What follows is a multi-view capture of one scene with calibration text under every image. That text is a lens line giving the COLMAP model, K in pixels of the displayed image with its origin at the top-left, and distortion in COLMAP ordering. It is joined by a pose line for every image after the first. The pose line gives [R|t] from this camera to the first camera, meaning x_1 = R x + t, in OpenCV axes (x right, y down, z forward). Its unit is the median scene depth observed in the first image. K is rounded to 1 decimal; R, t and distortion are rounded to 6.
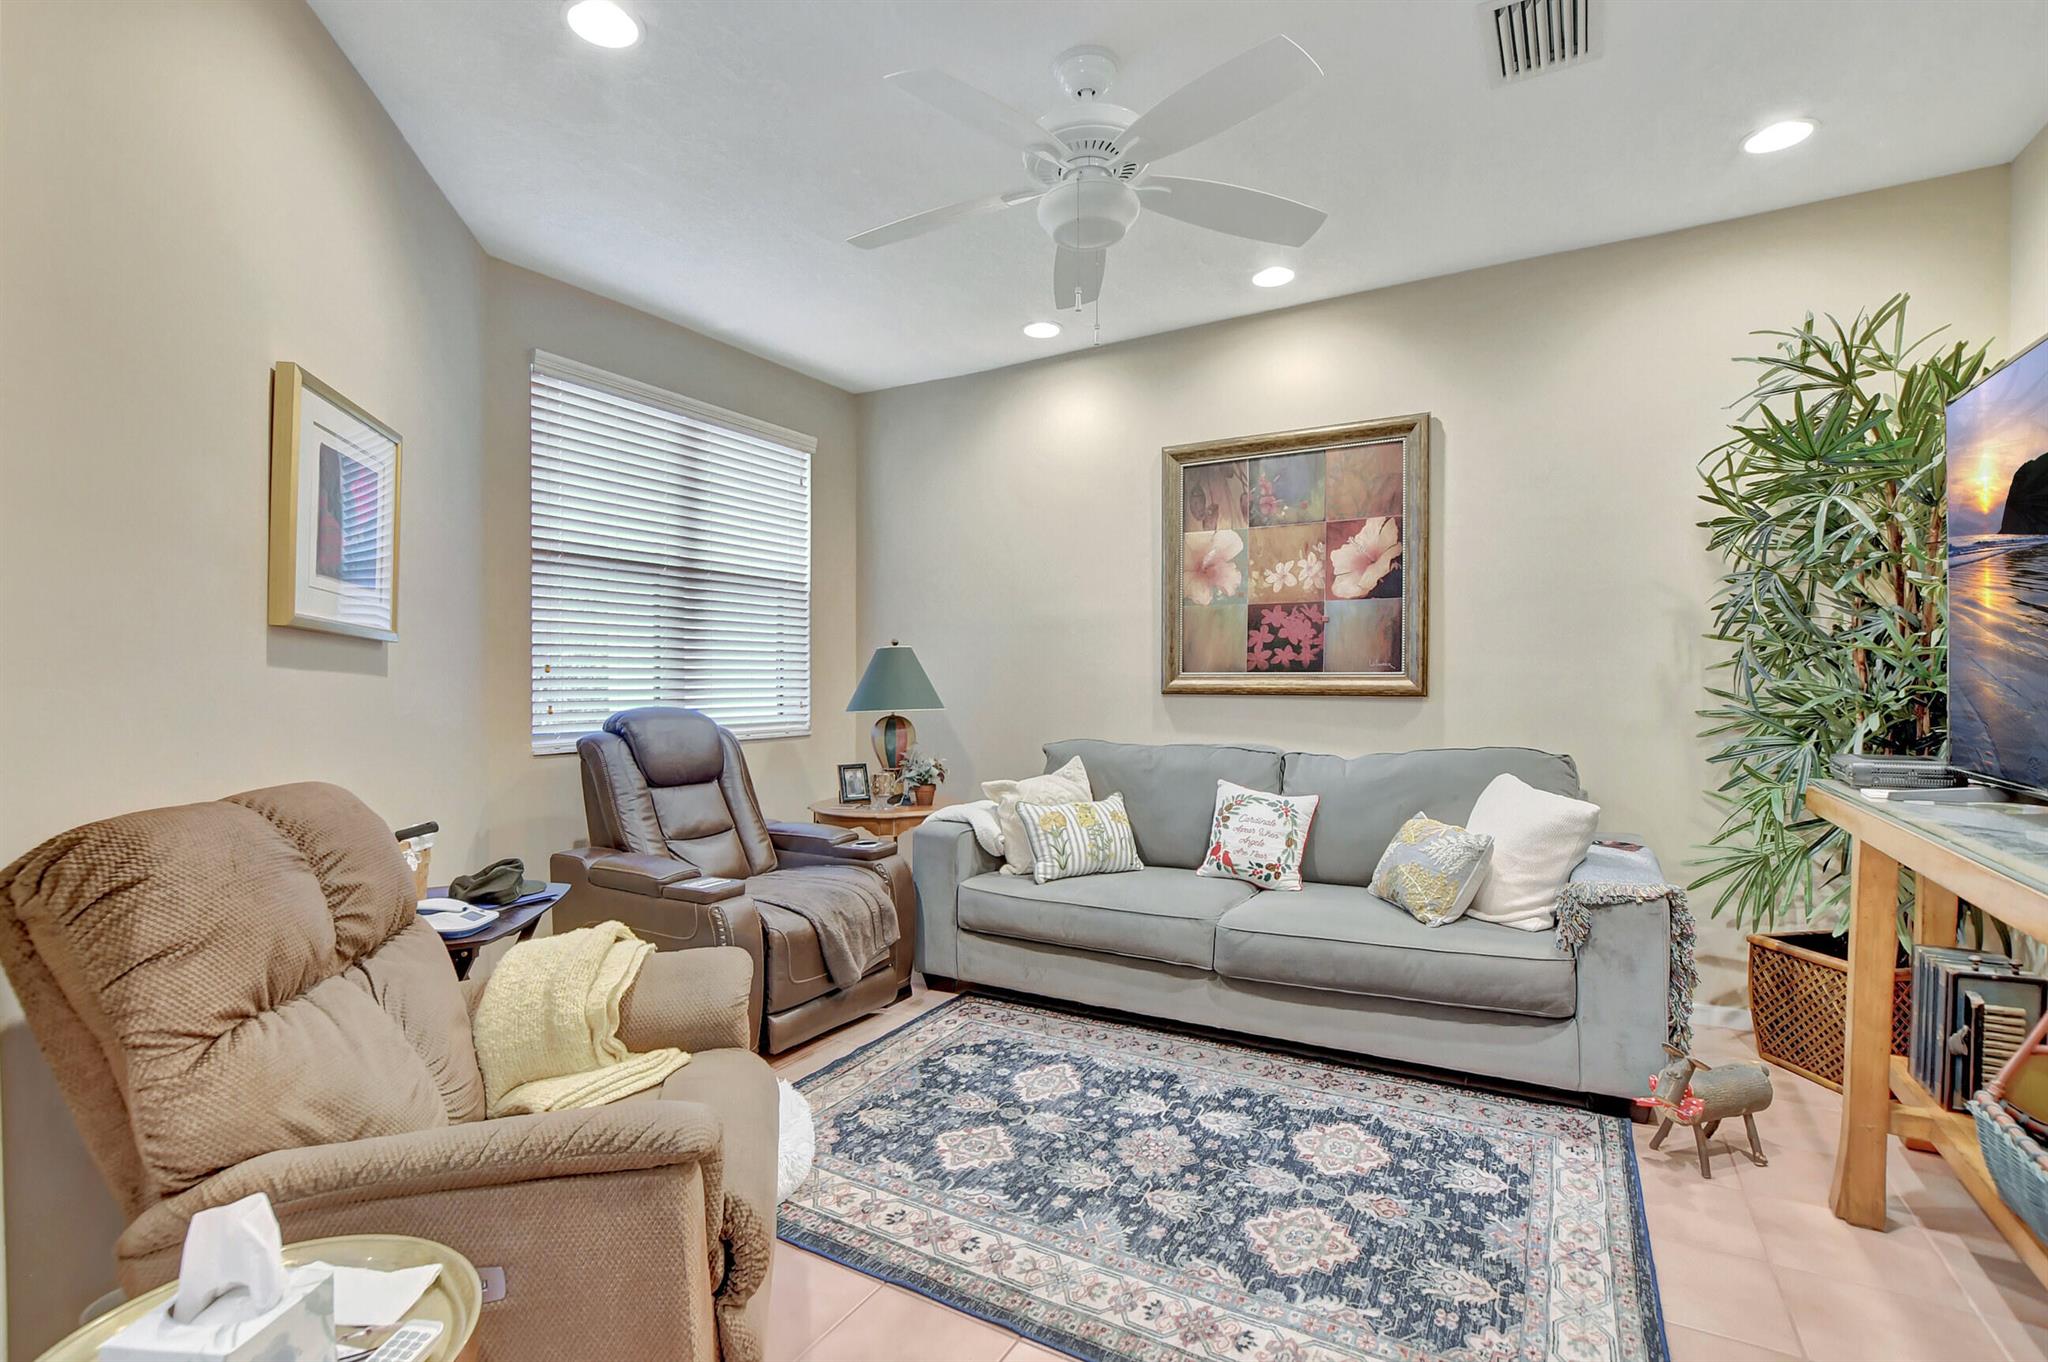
lens RADIAL K [[958.1, 0, 1032.7], [0, 958.1, 686.0], [0, 0, 1]] dist [0.000821, -0.020513]
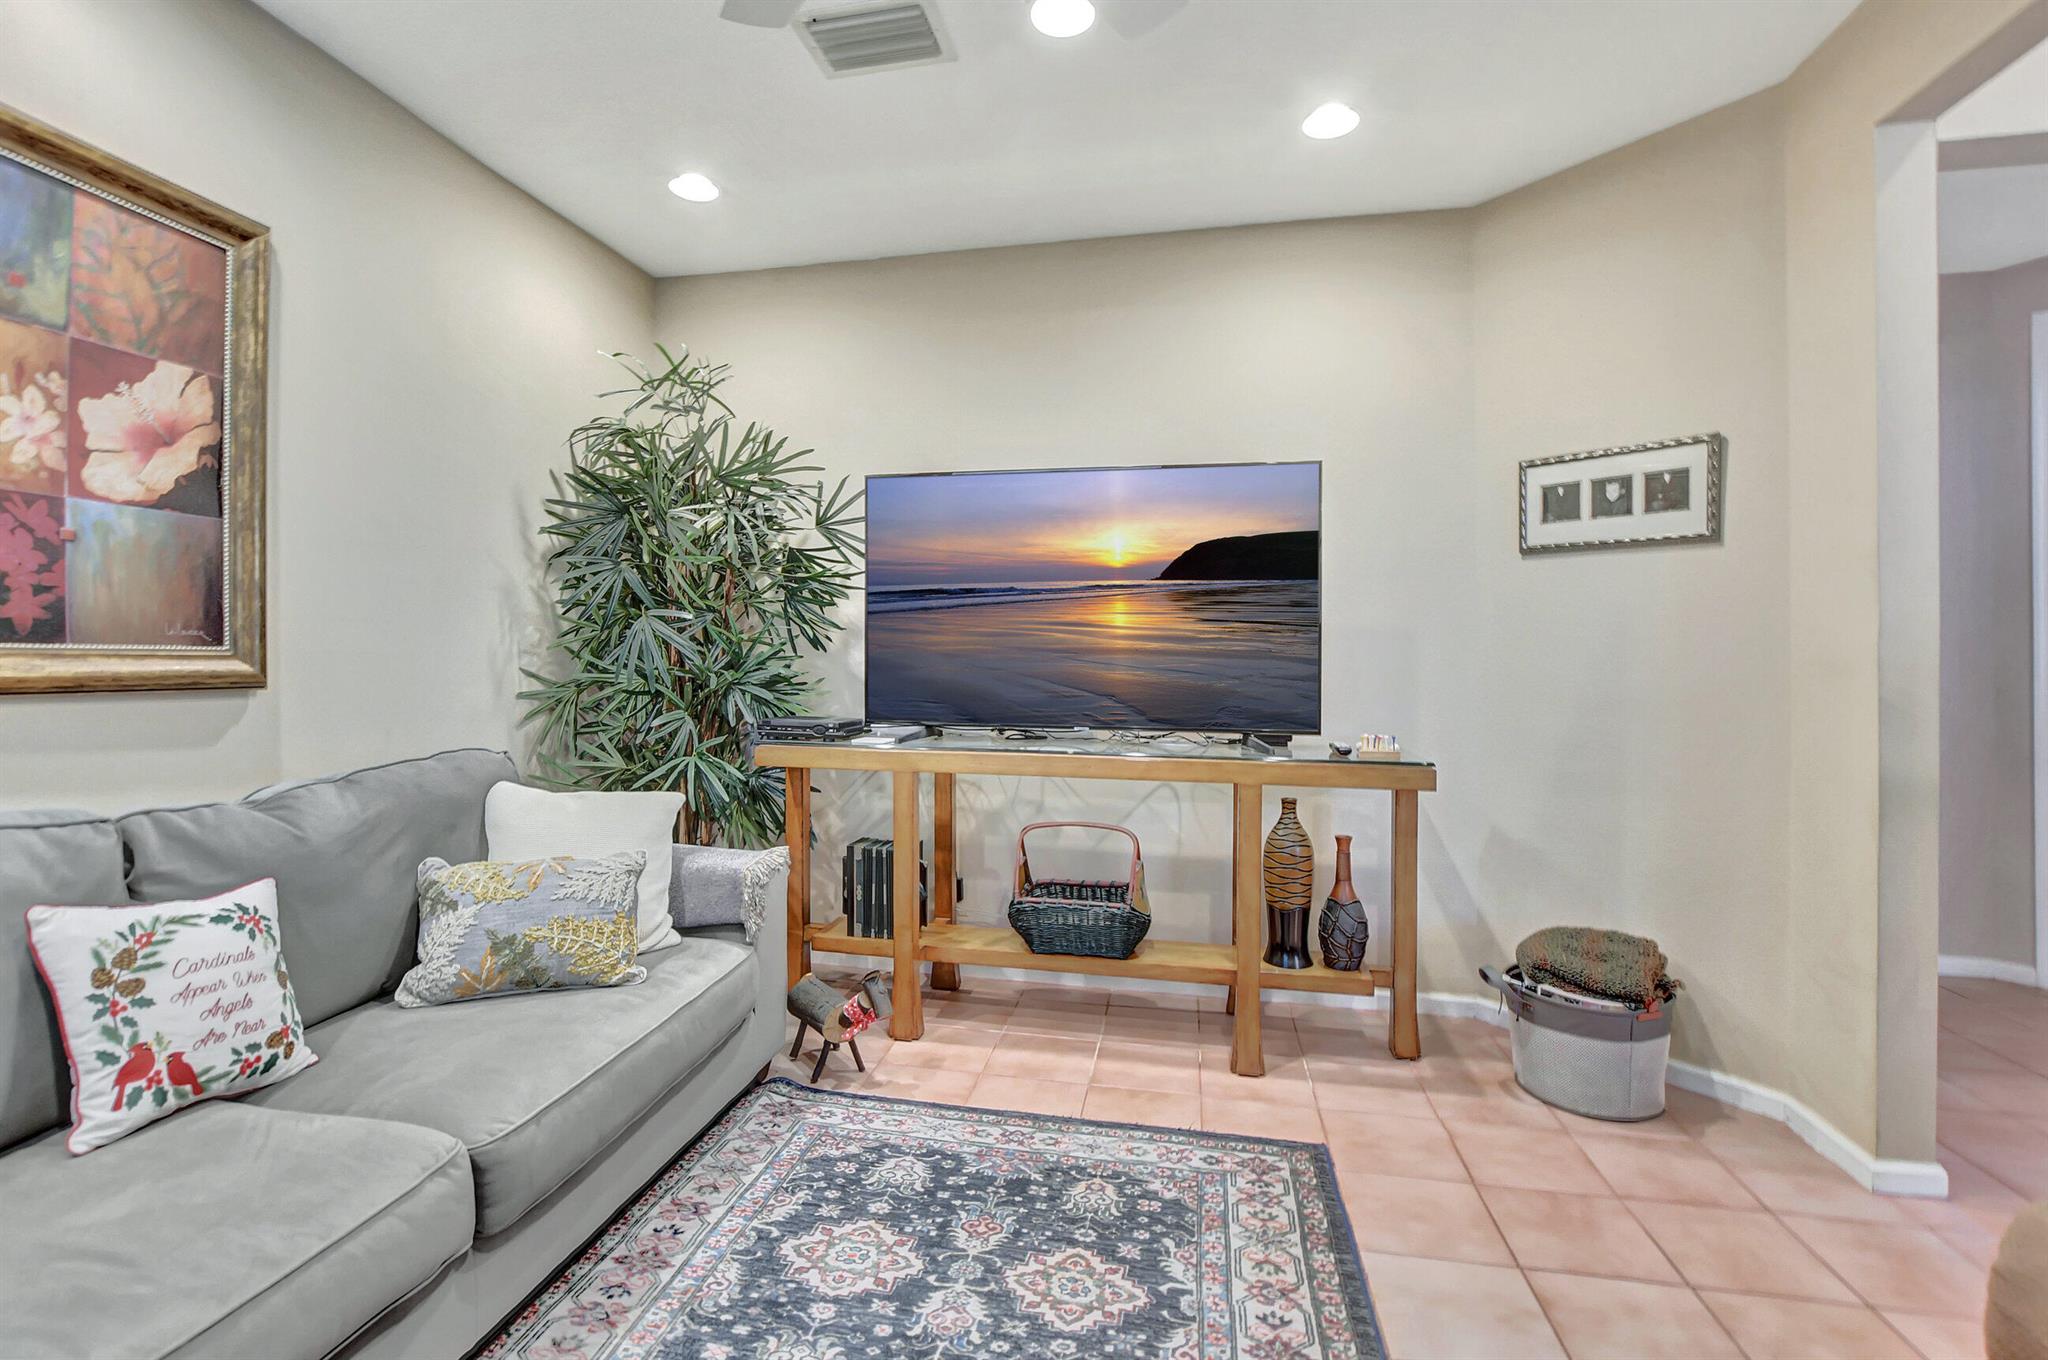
lens RADIAL K [[899.4, 0, 1018.5], [0, 899.4, 667.2], [0, 0, 1]] dist [-0.000579, -0.009682]
pose [[-0.285128, -0.006207, 0.958469, -0.274631], [0.006264, 0.999946, 0.008339, -0.003582], [-0.958469, 0.008382, -0.285074, 0.700167]]
